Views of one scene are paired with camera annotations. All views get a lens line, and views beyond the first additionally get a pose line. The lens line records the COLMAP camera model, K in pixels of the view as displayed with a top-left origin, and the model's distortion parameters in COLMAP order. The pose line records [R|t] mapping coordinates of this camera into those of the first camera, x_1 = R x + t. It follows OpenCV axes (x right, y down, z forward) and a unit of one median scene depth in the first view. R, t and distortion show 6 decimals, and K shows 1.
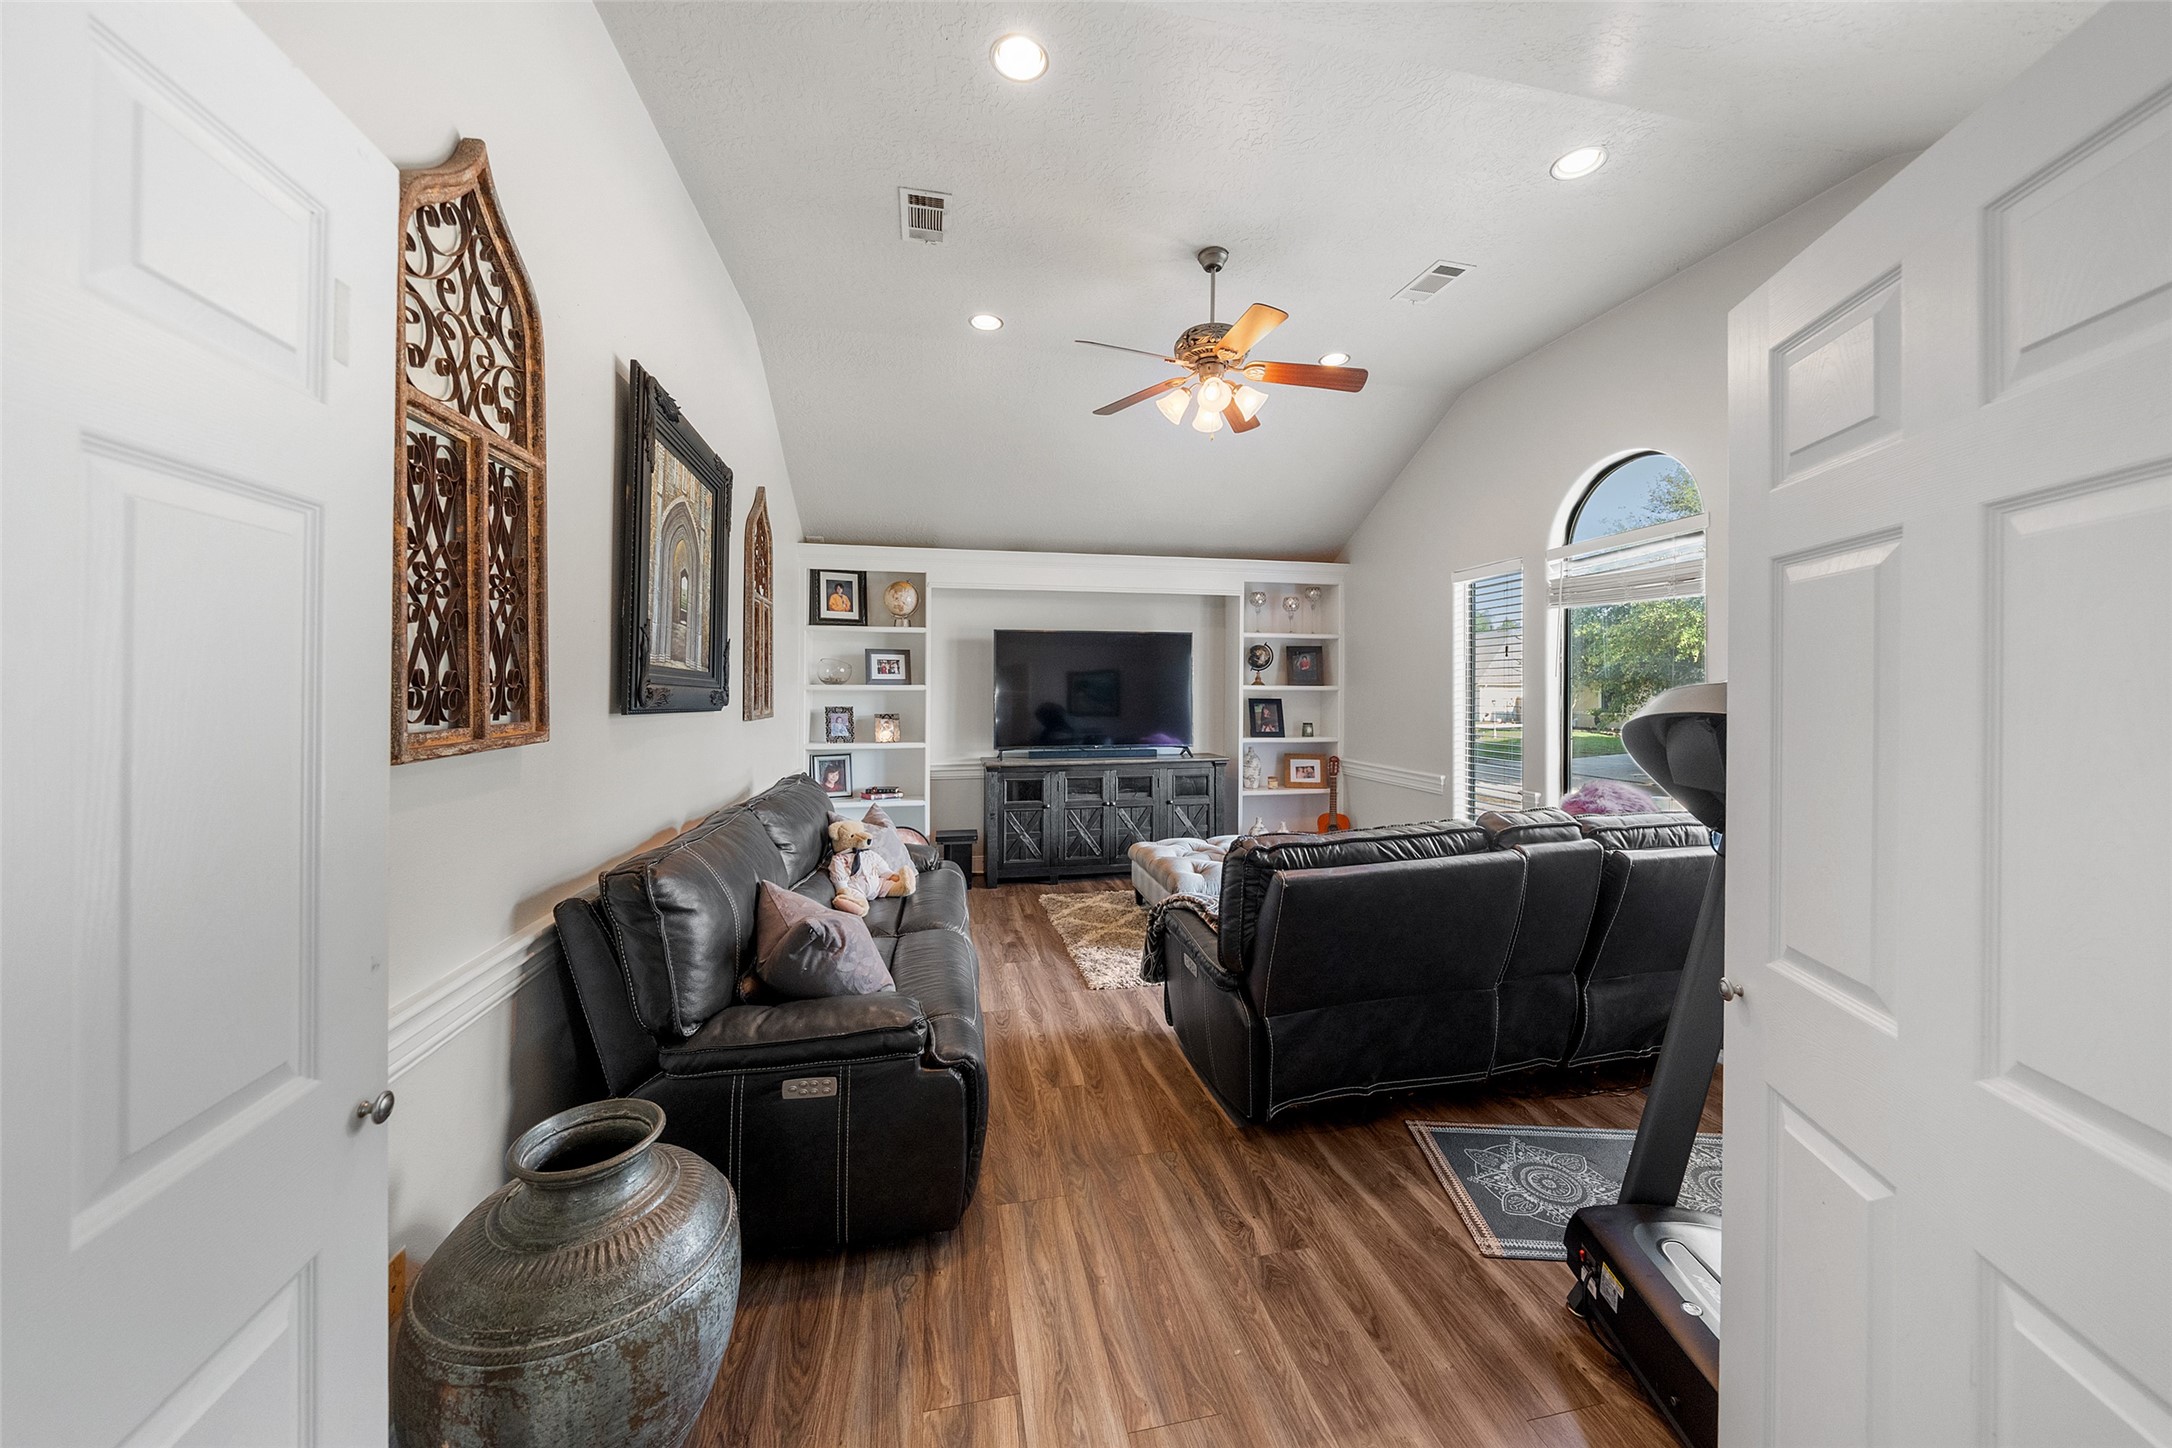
lens RADIAL K [[757.5, 0, 1080.0], [0, 757.5, 688.9], [0, 0, 1]] dist [-0.006442, 0.000477]
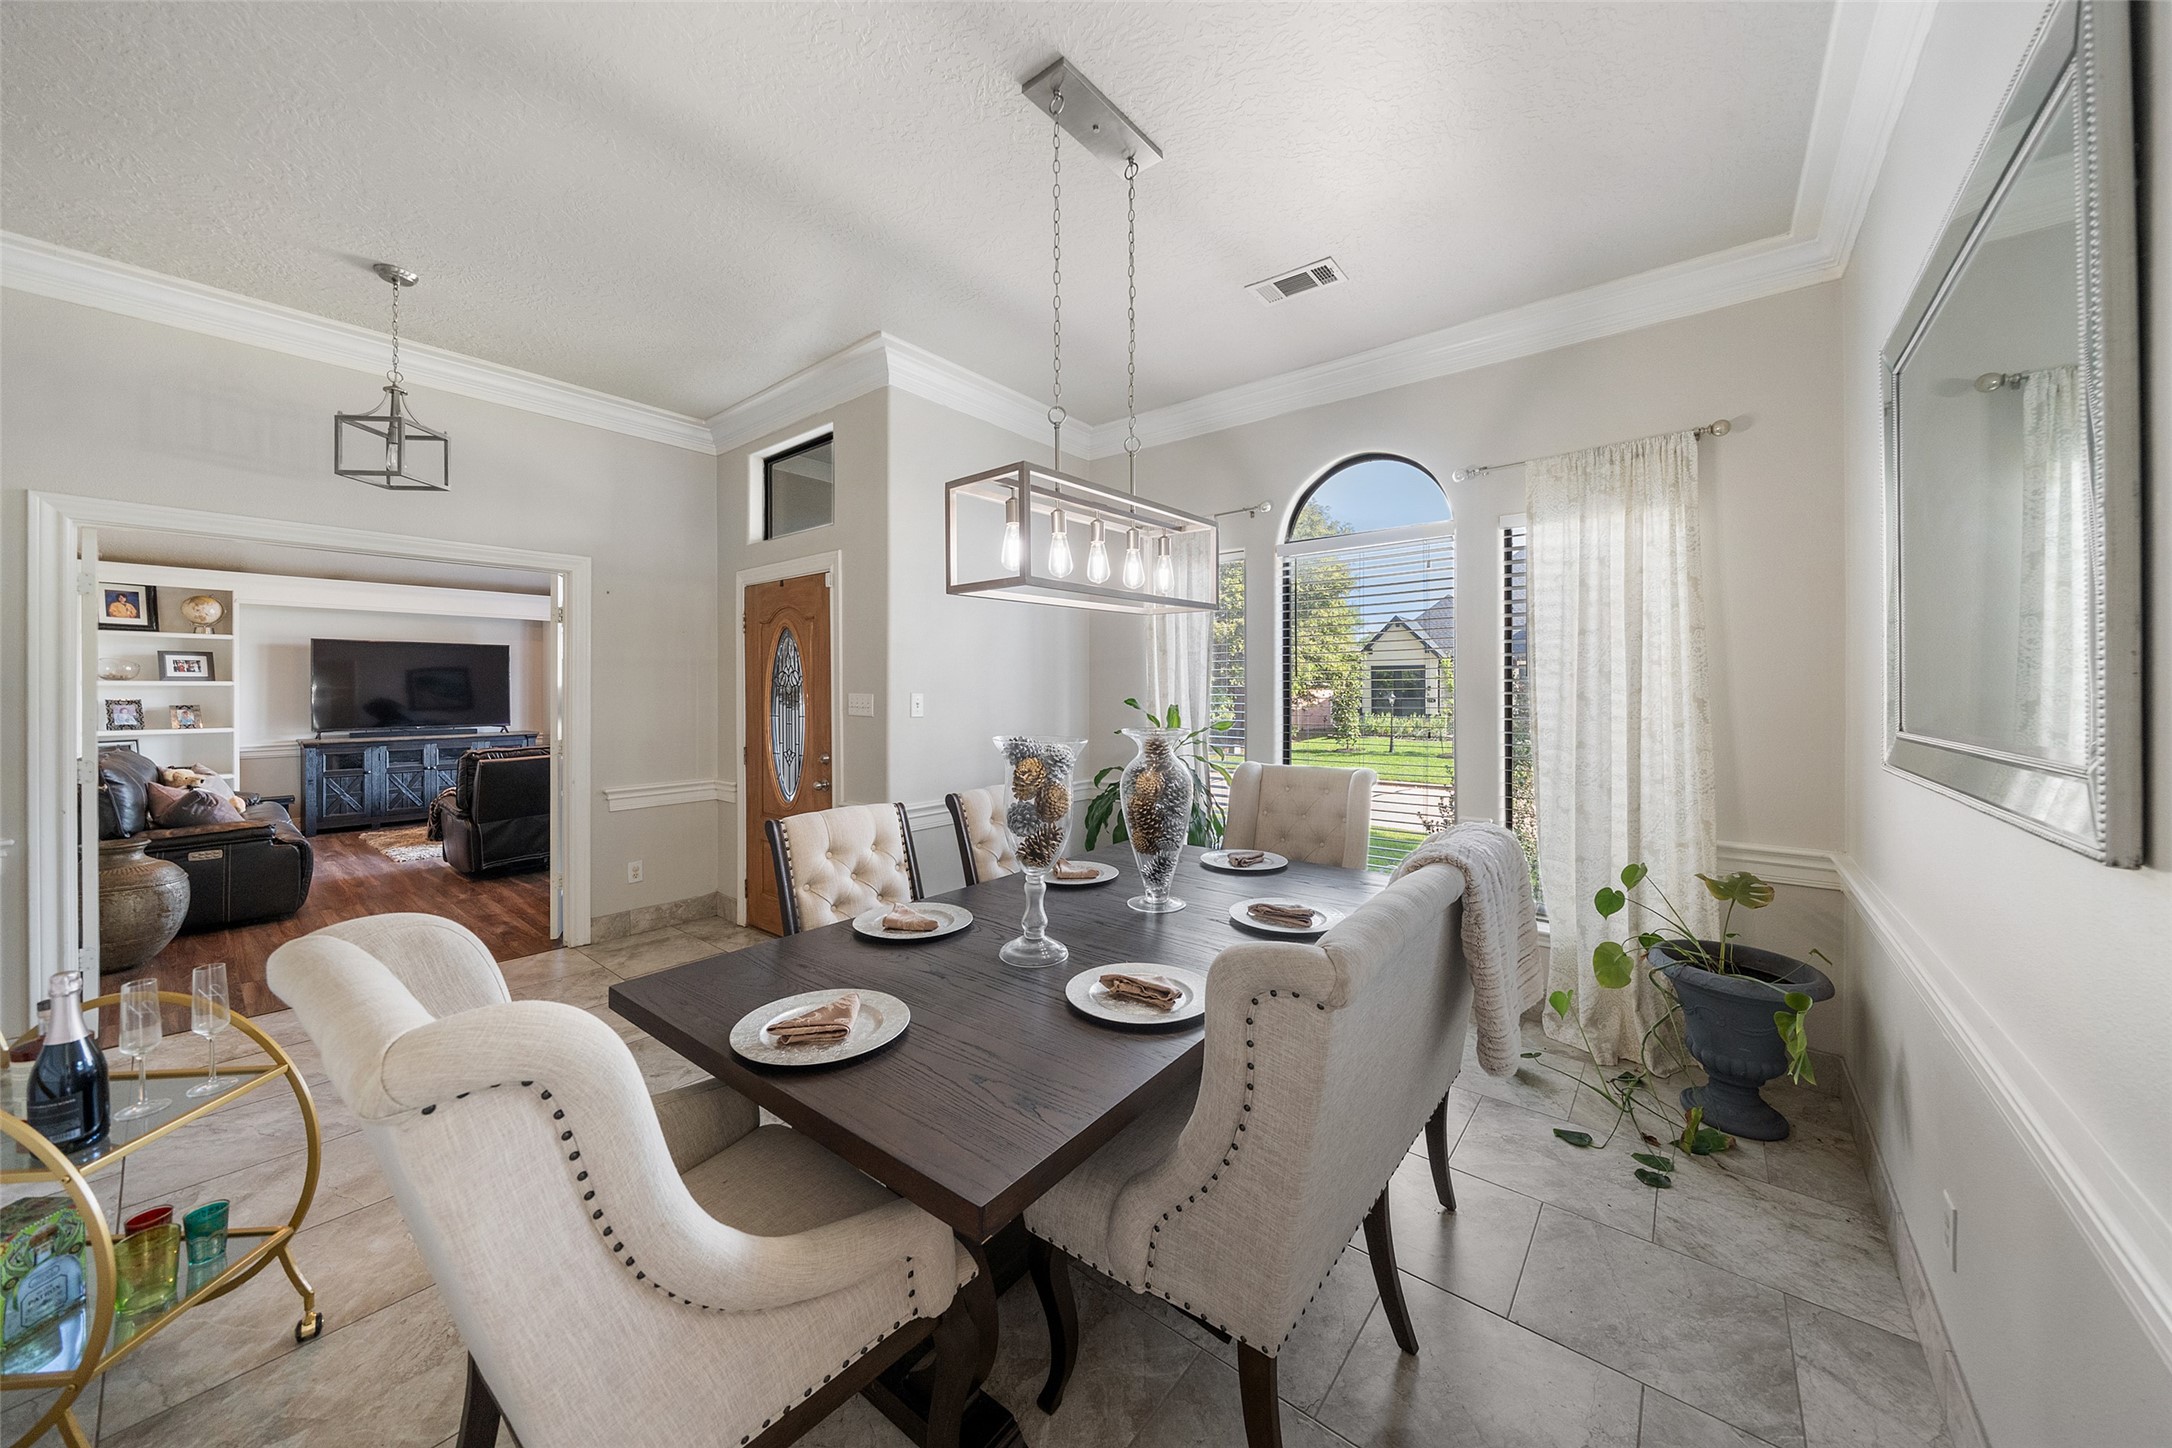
lens RADIAL K [[757.5, 0, 1098.1], [0, 757.5, 696.4], [0, 0, 1]] dist [-0.006442, 0.000477]
pose [[0.764684, -0.003482, 0.644396, 0.085874], [-0.004260, 0.999936, 0.010459, 0.000239], [-0.644392, -0.010743, 0.764620, -0.853114]]
